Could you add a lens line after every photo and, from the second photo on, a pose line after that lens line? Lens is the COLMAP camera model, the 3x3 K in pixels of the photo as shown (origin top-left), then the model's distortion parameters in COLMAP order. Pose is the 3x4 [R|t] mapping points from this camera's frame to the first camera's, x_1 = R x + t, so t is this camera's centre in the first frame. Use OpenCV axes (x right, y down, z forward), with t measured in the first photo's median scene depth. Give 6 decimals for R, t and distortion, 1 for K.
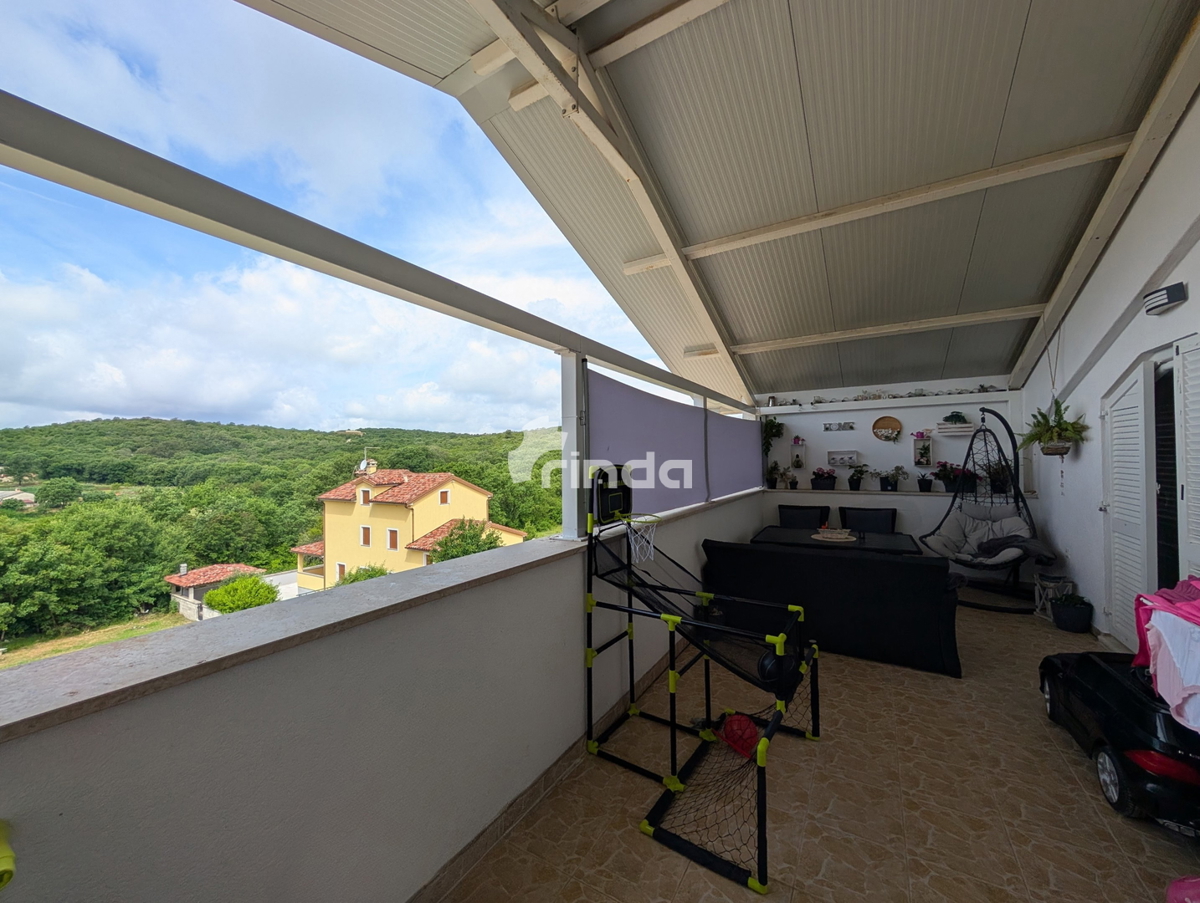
lens RADIAL K [[455.5, 0, 603.6], [0, 455.5, 453.4], [0, 0, 1]] dist [0.000482, 0.000254]
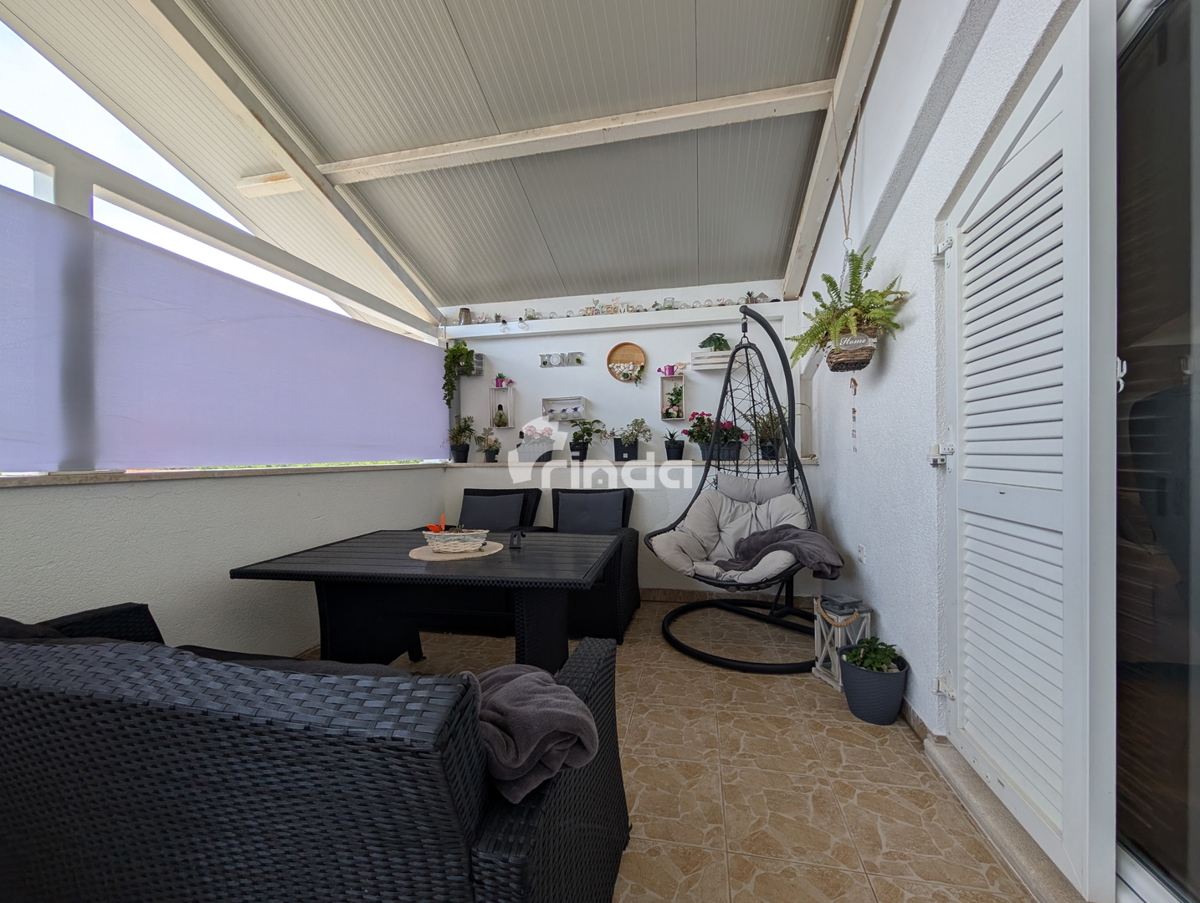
lens RADIAL K [[455.5, 0, 603.6], [0, 455.5, 453.4], [0, 0, 1]] dist [0.000482, 0.000254]
pose [[0.945845, 0.006878, 0.324547, 0.441187], [-0.008050, 0.999965, 0.002270, 0.079211], [-0.324520, -0.004760, 0.945867, 0.472220]]
